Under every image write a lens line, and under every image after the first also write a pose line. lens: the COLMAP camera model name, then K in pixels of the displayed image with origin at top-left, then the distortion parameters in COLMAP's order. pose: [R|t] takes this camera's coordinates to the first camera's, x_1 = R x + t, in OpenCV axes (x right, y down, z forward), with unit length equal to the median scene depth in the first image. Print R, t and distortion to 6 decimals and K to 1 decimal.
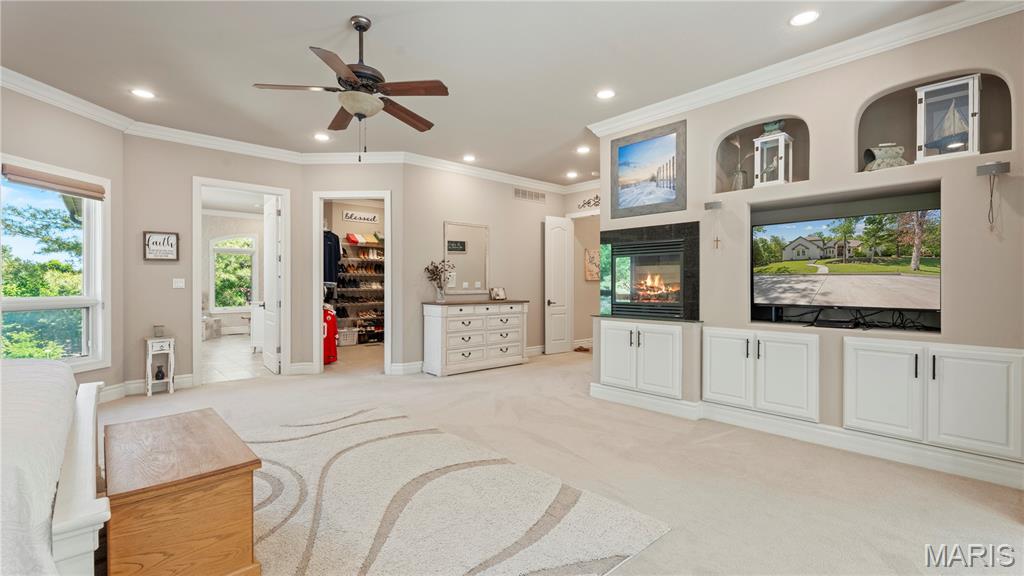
lens RADIAL K [[452.7, 0, 510.1], [0, 452.7, 285.3], [0, 0, 1]] dist [-0.003680, -0.000111]
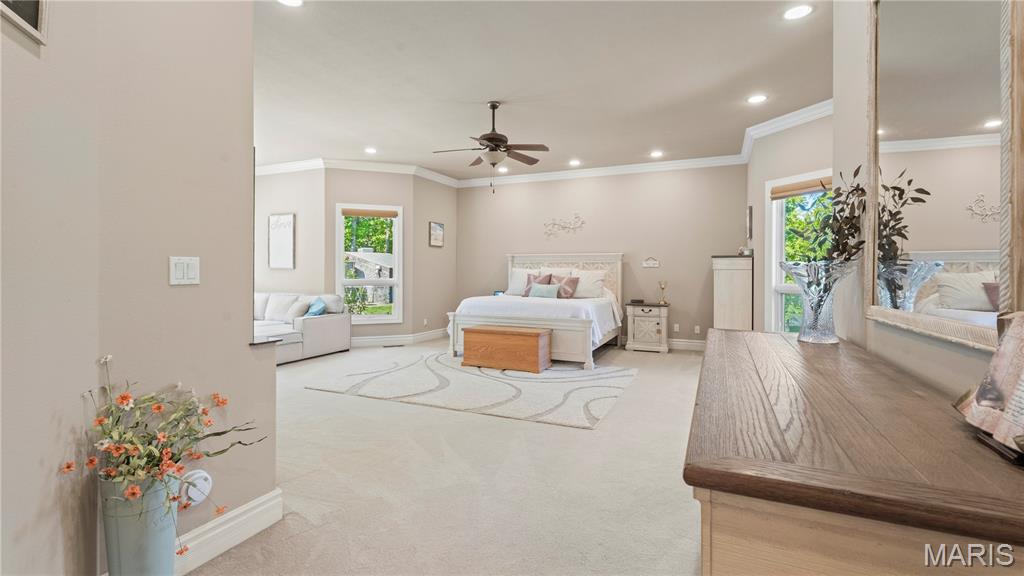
lens RADIAL K [[466.4, 0, 510.1], [0, 466.4, 276.0], [0, 0, 1]] dist [-0.000327, 0.000098]
pose [[-0.916742, 0.001238, -0.399479, 0.160299], [-0.004362, 0.999905, 0.013109, -0.007290], [0.399457, 0.013760, -0.916649, 1.529153]]
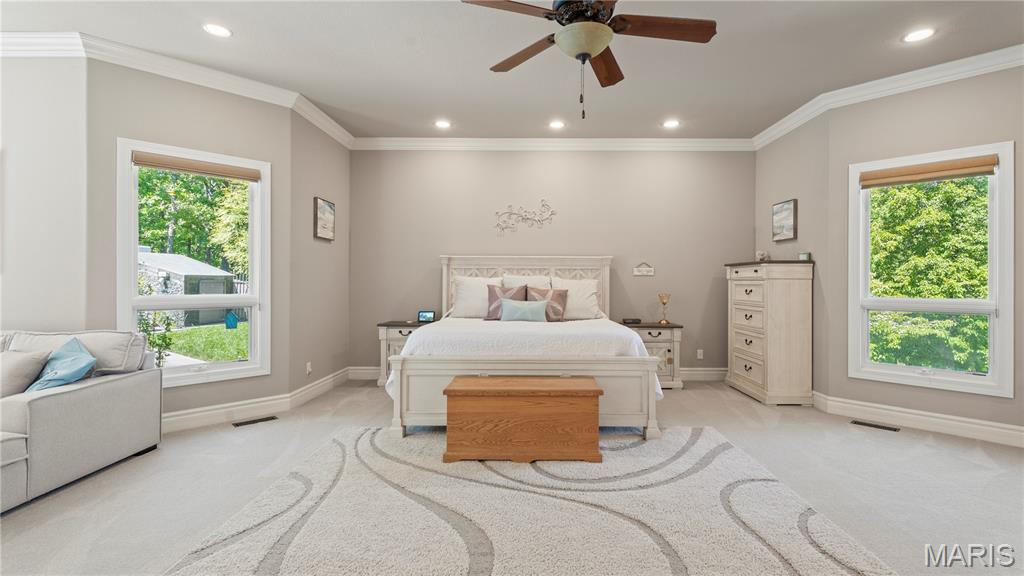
lens RADIAL K [[466.5, 0, 533.6], [0, 466.5, 284.3], [0, 0, 1]] dist [0.002078, 0.001013]
pose [[-0.668382, 0.003013, -0.743812, 0.181253], [-0.006098, 0.999936, 0.009530, -0.005663], [0.743793, 0.010905, -0.668321, 0.885018]]
